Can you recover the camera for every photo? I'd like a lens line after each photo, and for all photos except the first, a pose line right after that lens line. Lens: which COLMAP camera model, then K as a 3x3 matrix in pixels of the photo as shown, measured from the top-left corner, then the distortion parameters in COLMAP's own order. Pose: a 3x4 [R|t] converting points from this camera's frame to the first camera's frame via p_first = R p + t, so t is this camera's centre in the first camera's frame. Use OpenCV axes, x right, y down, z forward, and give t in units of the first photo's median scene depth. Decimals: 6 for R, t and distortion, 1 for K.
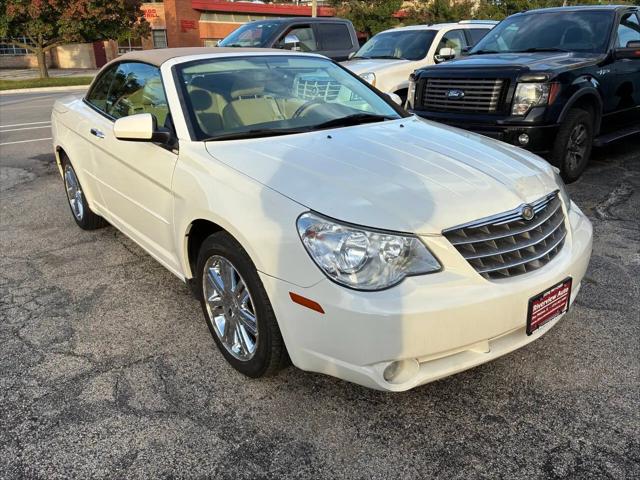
lens RADIAL K [[482.1, 0, 320.2], [0, 482.1, 238.0], [0, 0, 1]] dist [0.070791, -0.090226]
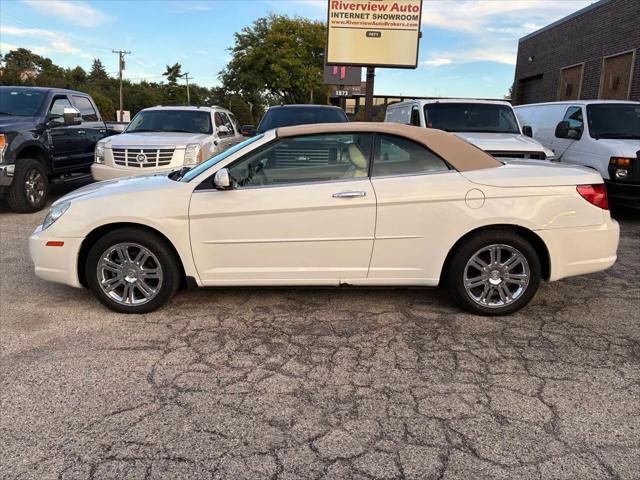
lens RADIAL K [[482.1, 0, 319.4], [0, 482.1, 238.9], [0, 0, 1]] dist [0.070791, -0.090226]
pose [[0.655392, -0.132613, 0.743556, -0.864862], [0.235713, 0.971208, -0.034549, 0.007301], [-0.717566, 0.197909, 0.667781, 0.028906]]
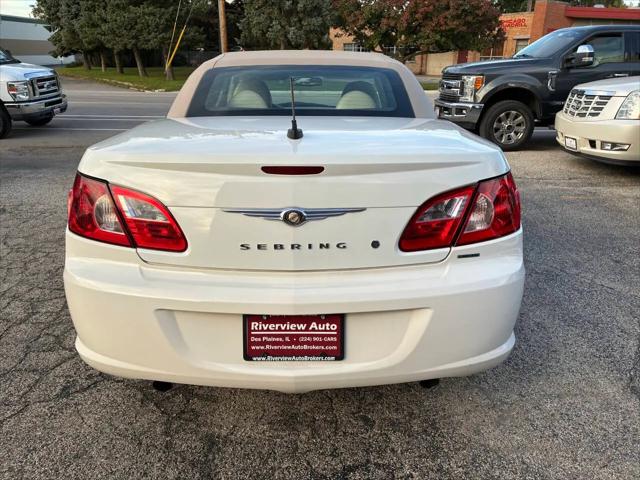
lens RADIAL K [[482.1, 0, 323.3], [0, 482.1, 239.6], [0, 0, 1]] dist [0.070791, -0.090226]
pose [[0.767575, 0.235668, -0.596062, 0.325470], [-0.243698, 0.967417, 0.068672, -0.018264], [0.592824, 0.092549, 0.799997, 0.037252]]
